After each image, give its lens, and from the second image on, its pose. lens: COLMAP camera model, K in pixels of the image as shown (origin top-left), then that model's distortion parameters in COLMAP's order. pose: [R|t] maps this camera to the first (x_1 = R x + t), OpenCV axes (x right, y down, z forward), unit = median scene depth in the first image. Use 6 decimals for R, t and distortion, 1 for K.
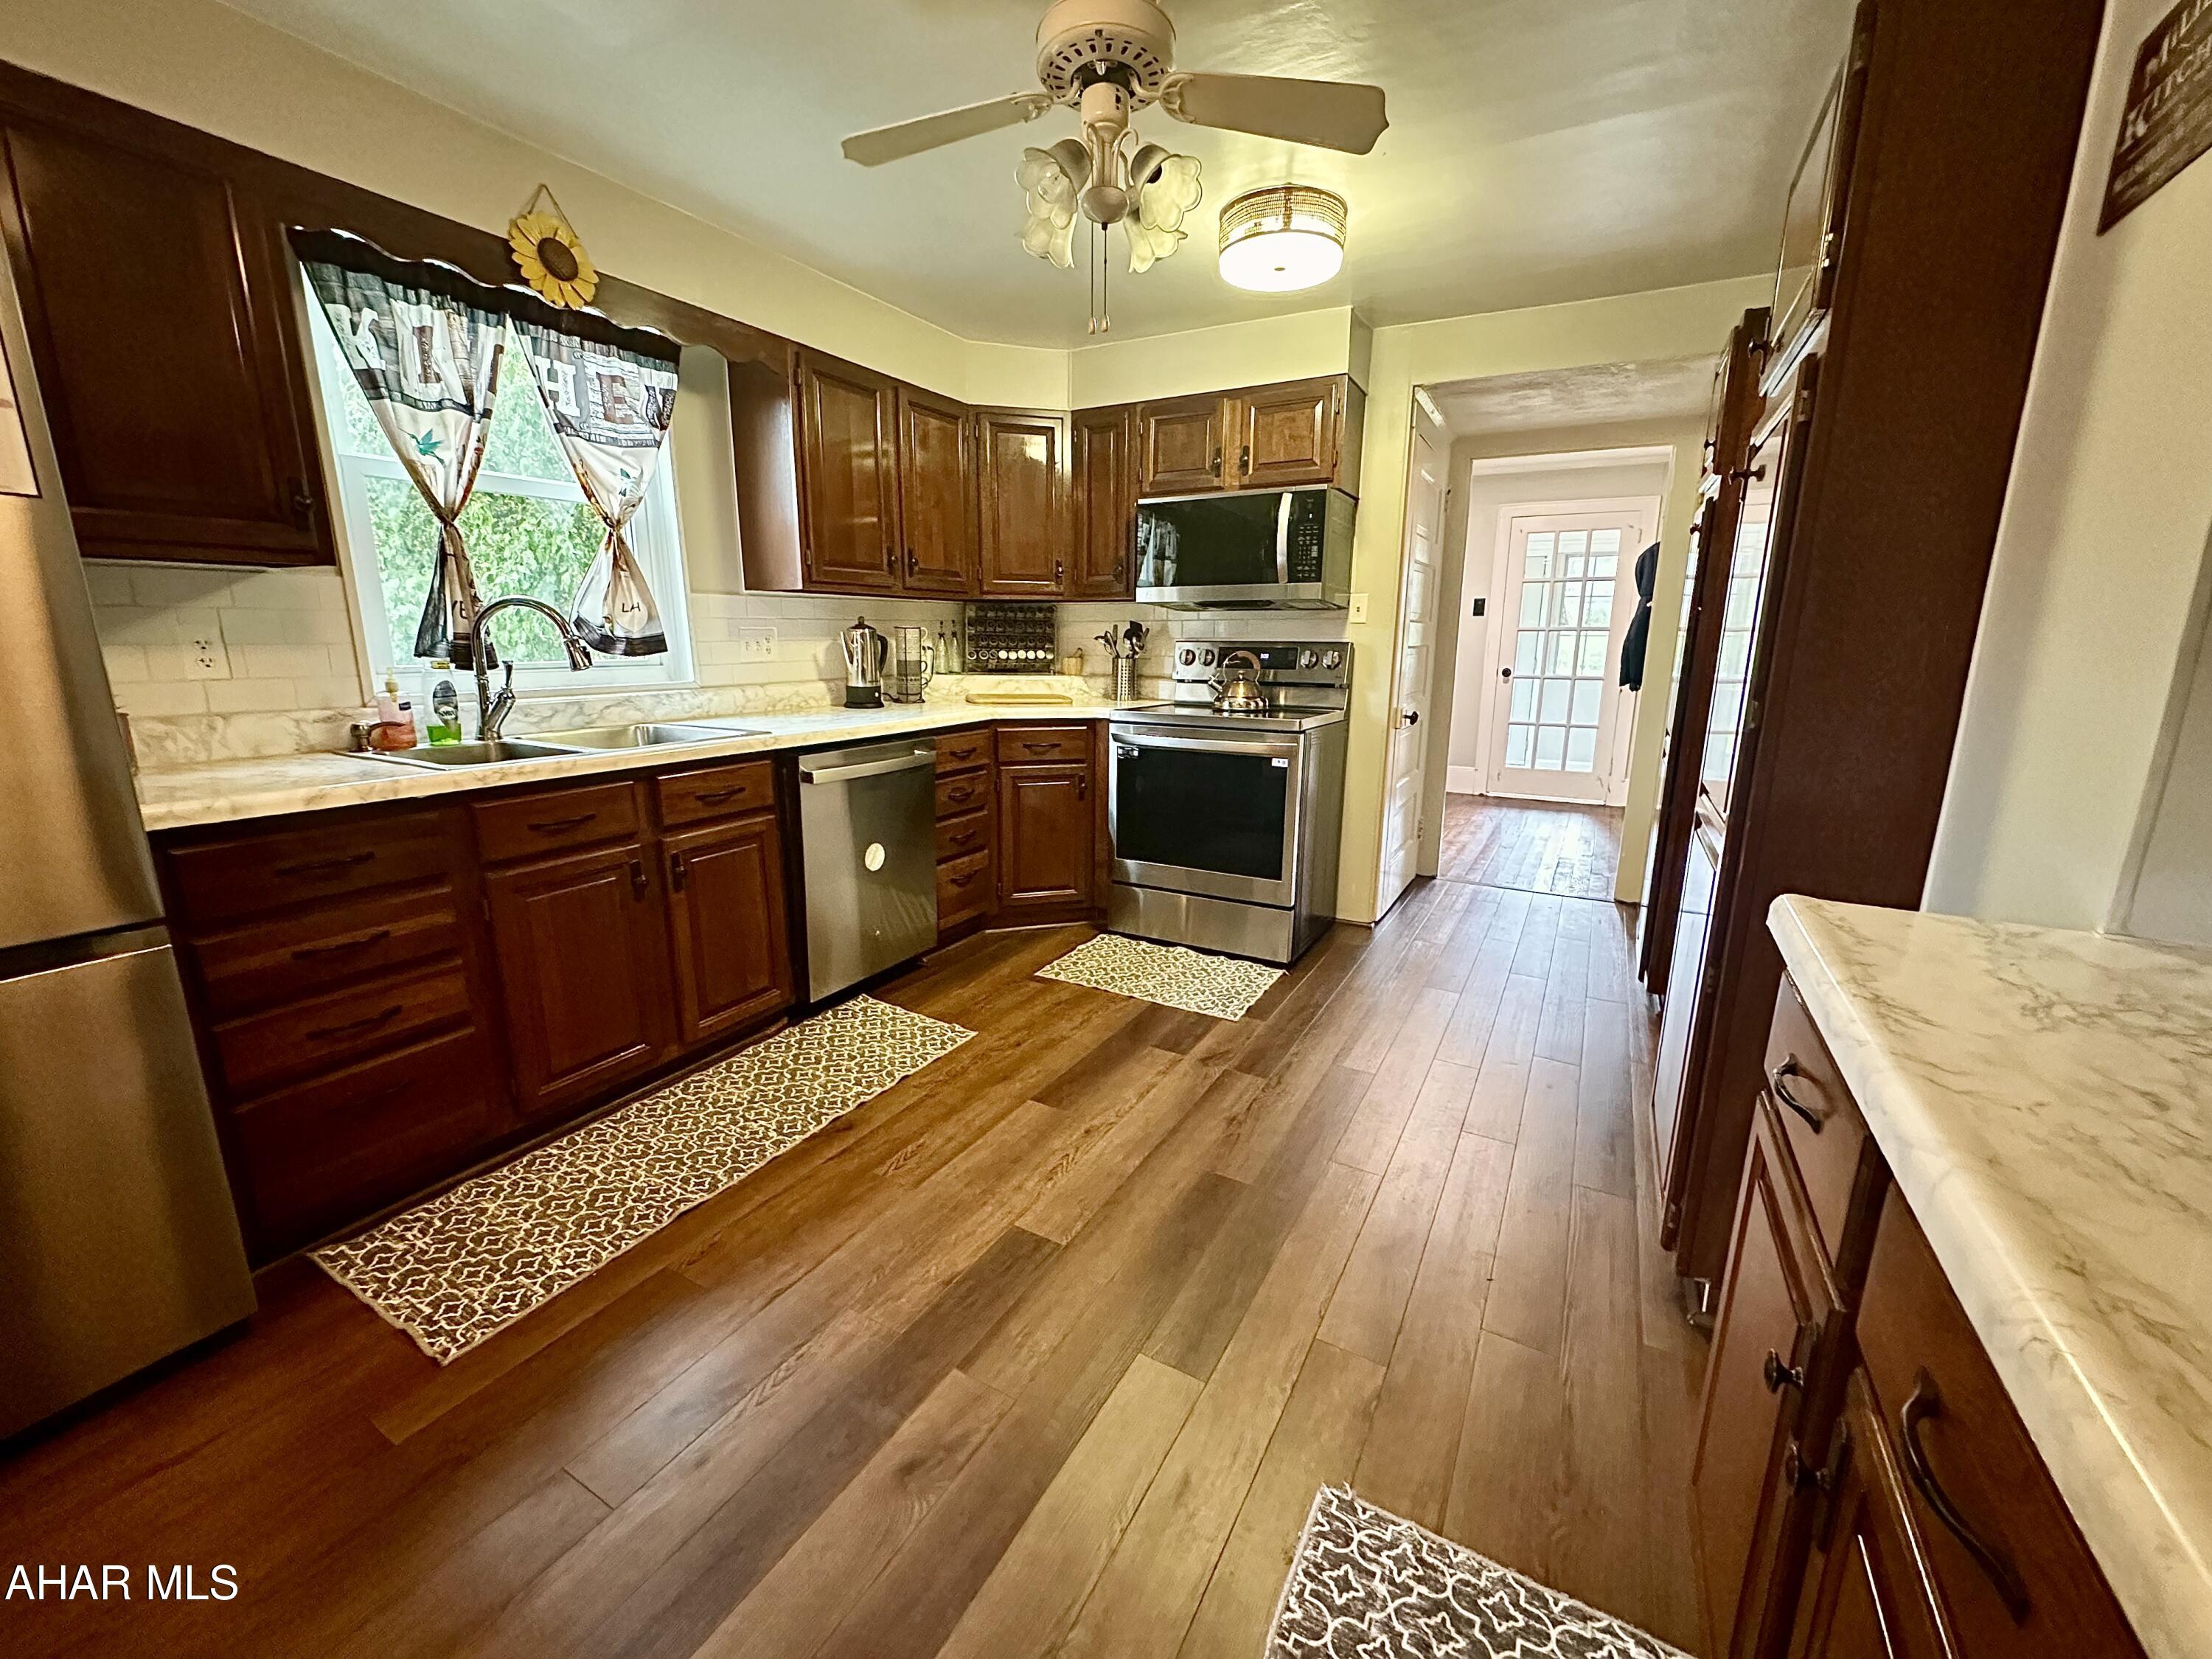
lens RADIAL K [[886.8, 0, 1106.0], [0, 886.8, 829.5], [0, 0, 1]] dist [-0.000830, -0.000043]
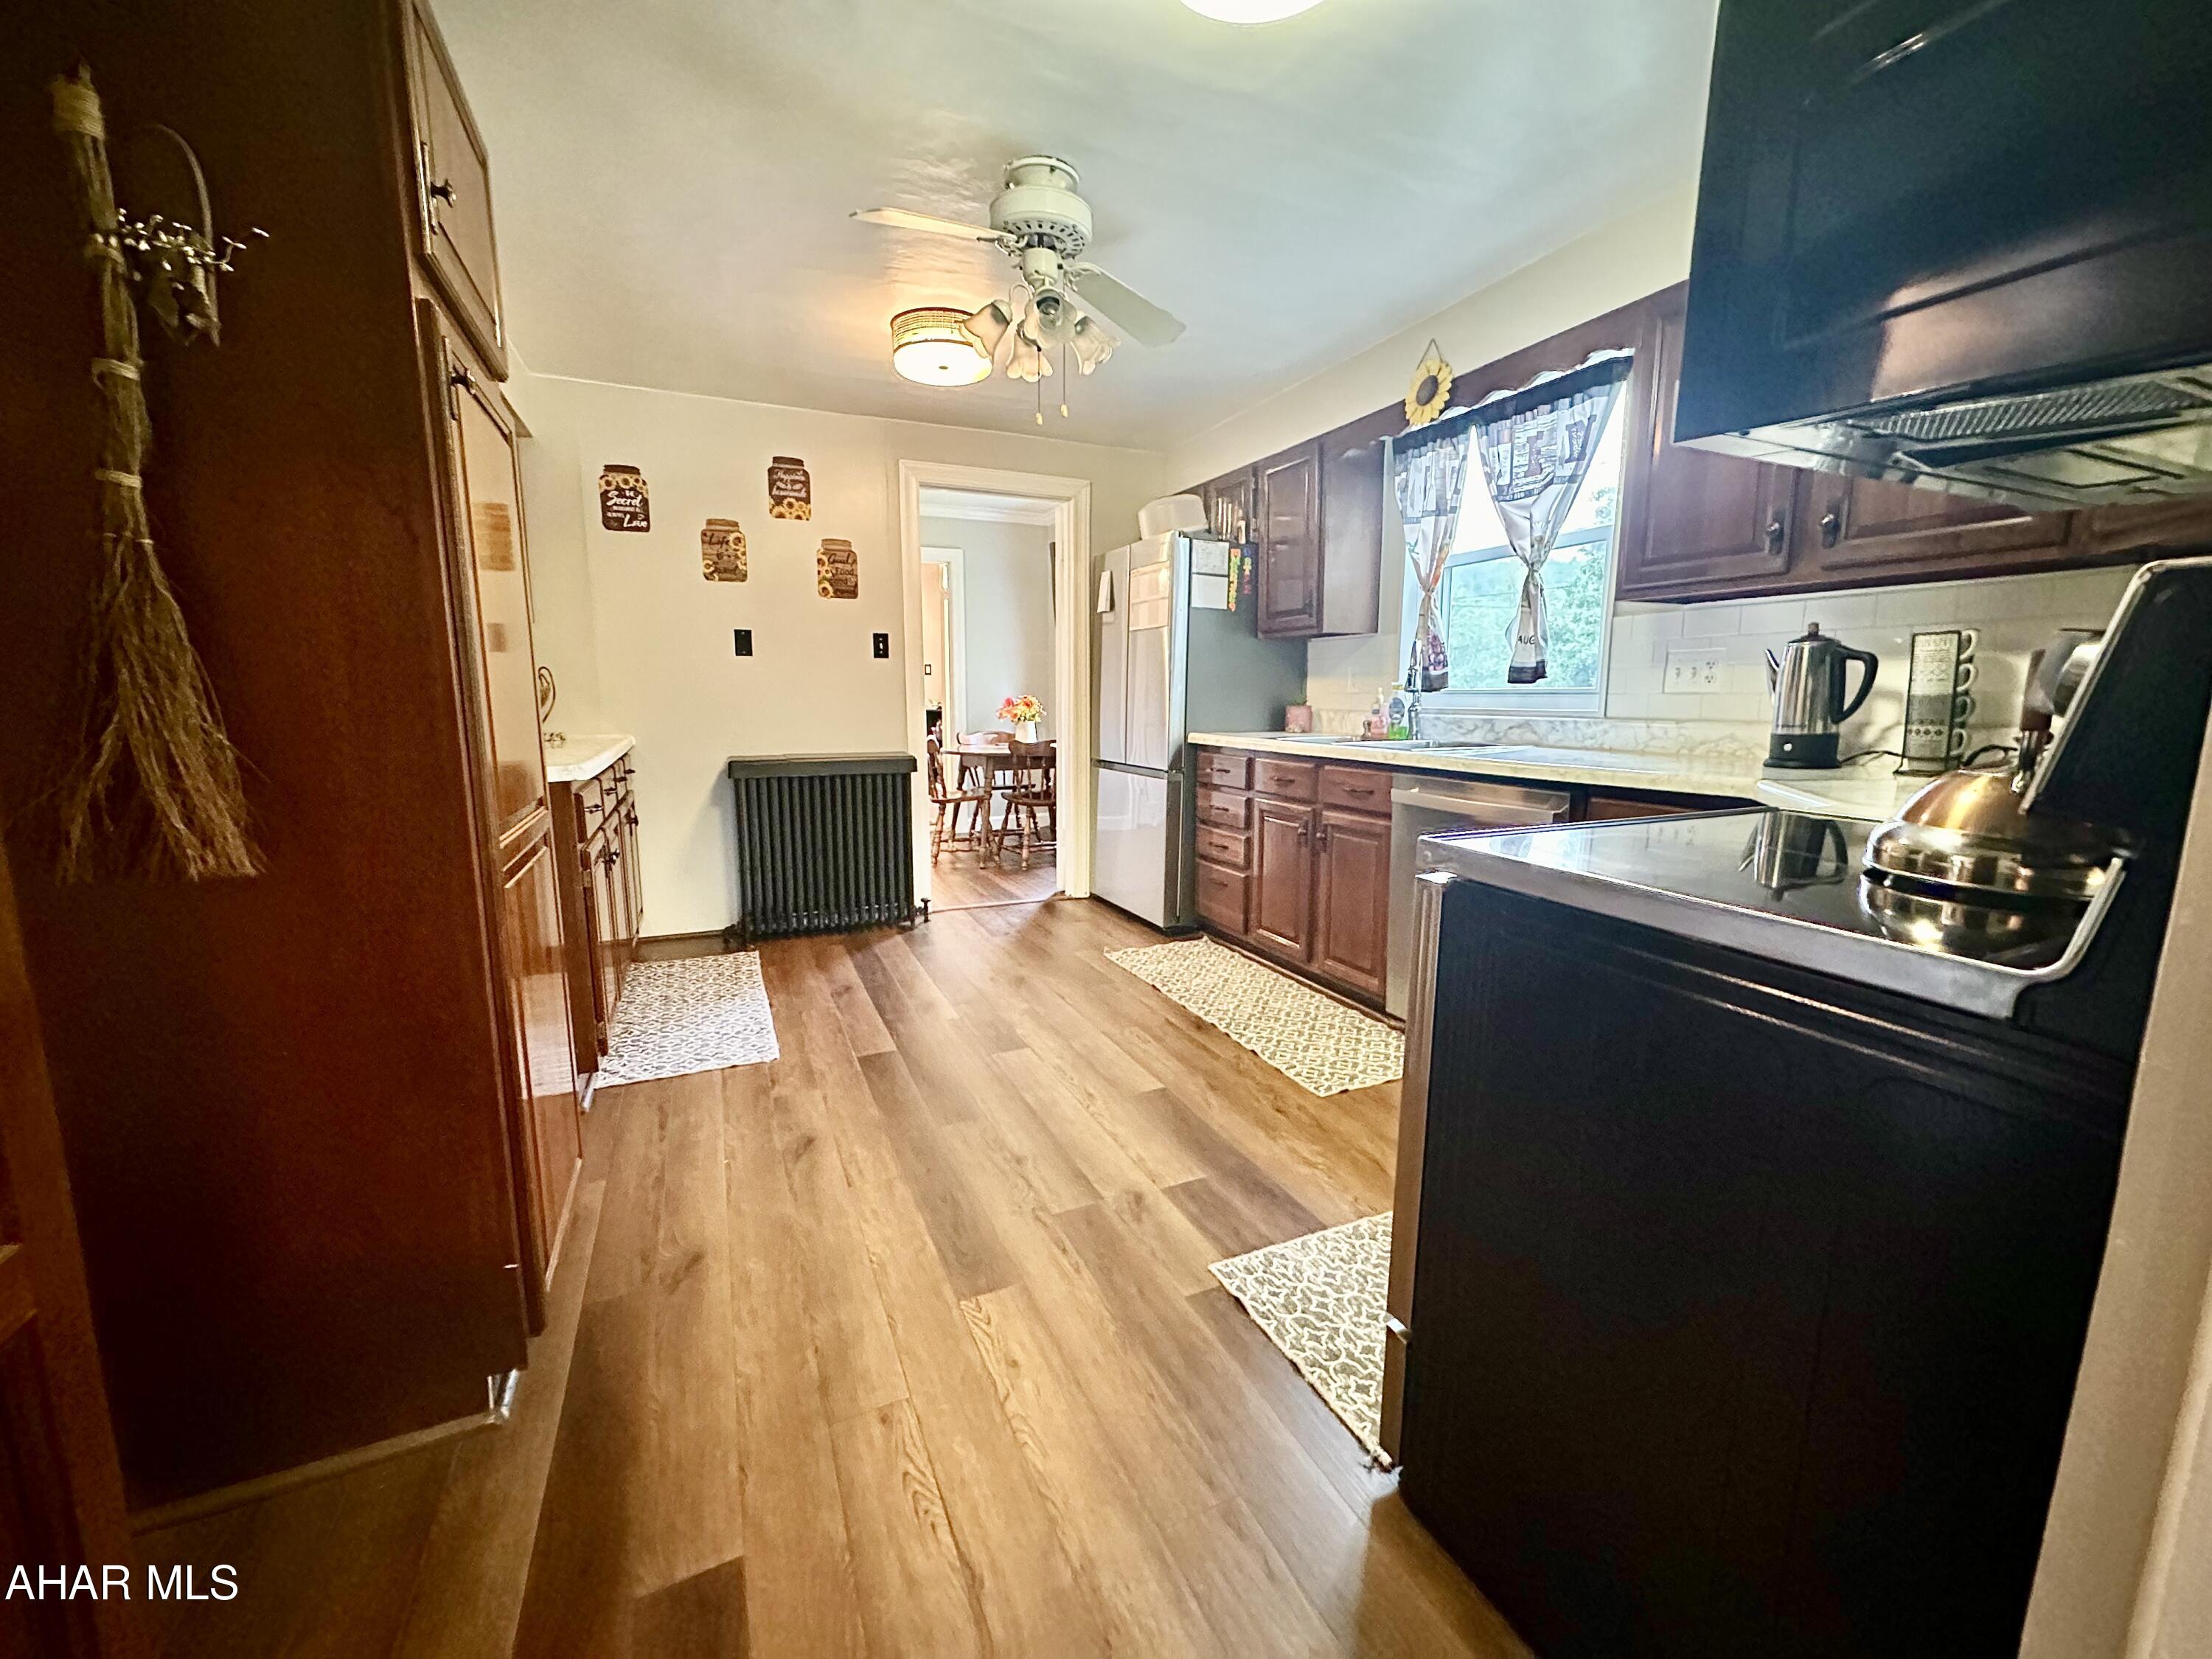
lens RADIAL K [[884.5, 0, 1106.0], [0, 884.5, 829.5], [0, 0, 1]] dist [-0.001863, 0.000083]
pose [[-0.592337, 0.117926, -0.797013, 0.581245], [-0.177031, 0.946006, 0.271539, -0.200667], [0.786001, 0.301939, -0.539478, 1.080410]]
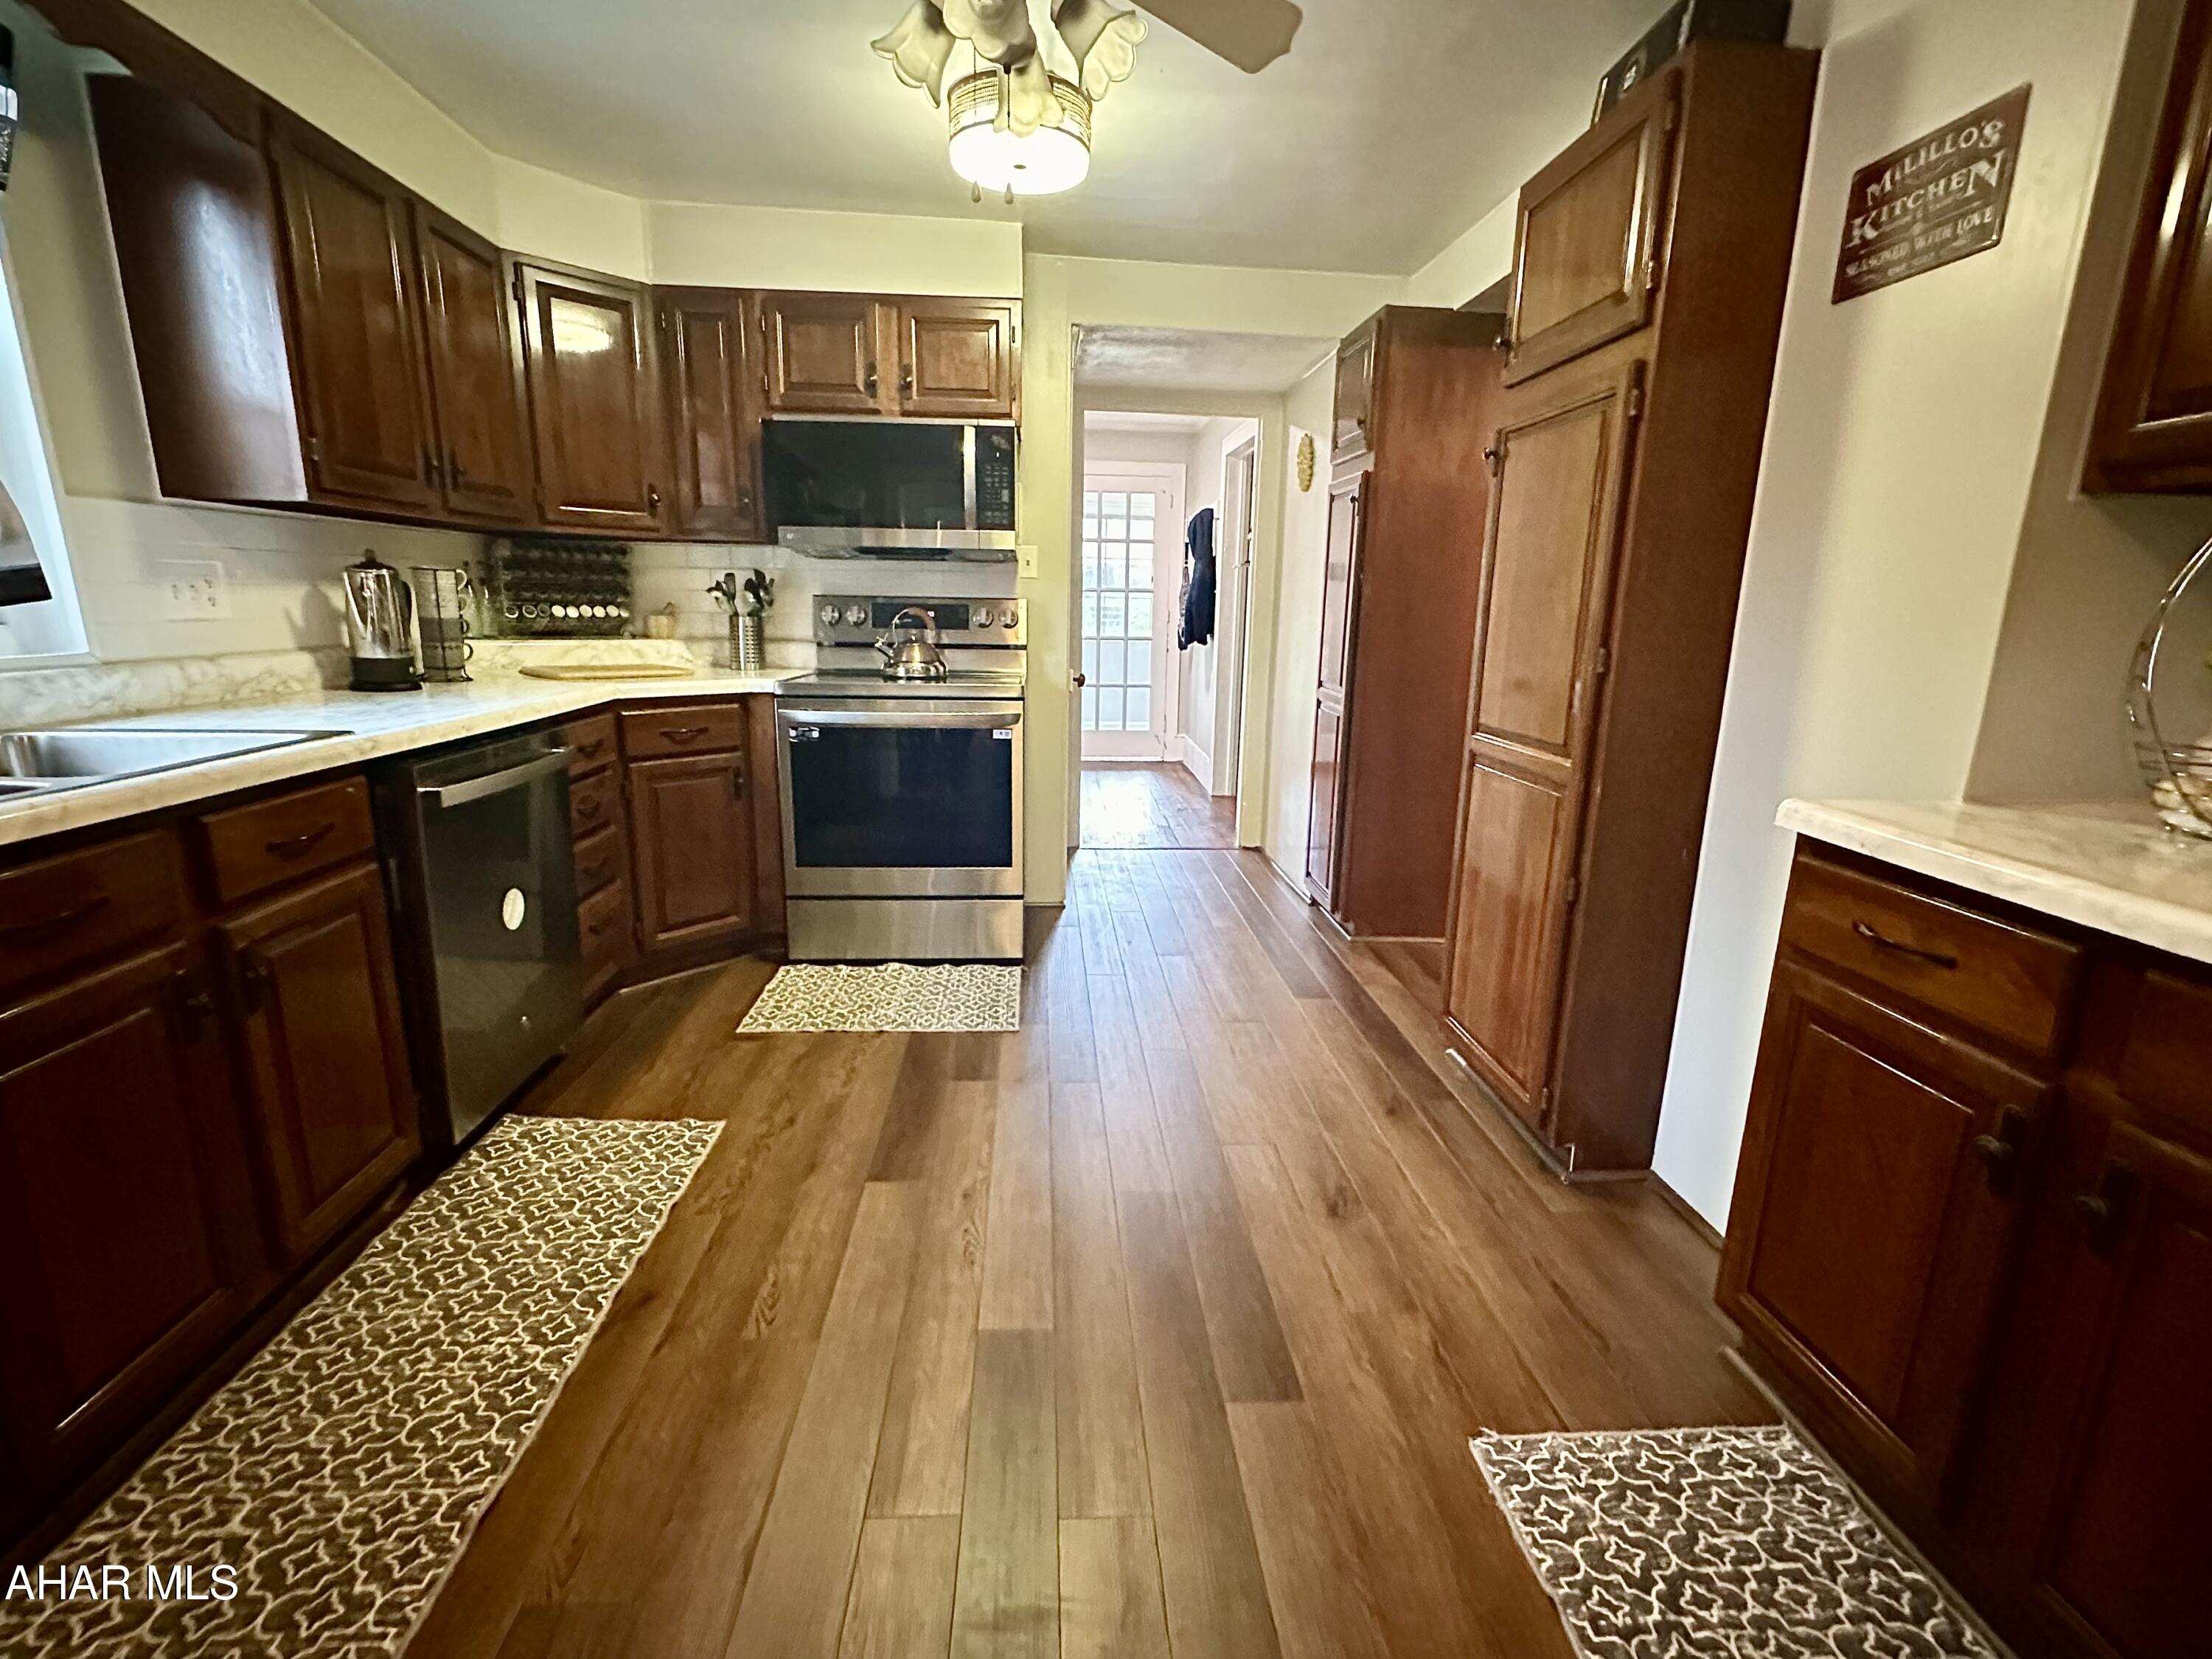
lens RADIAL K [[995.2, 0, 1106.0], [0, 995.2, 829.5], [0, 0, 1]] dist [-0.002849, 0.000725]
pose [[0.836587, -0.112042, 0.536254, -0.261257], [0.103660, 0.993554, 0.045872, -0.015936], [-0.537937, 0.017213, 0.842809, 0.111109]]
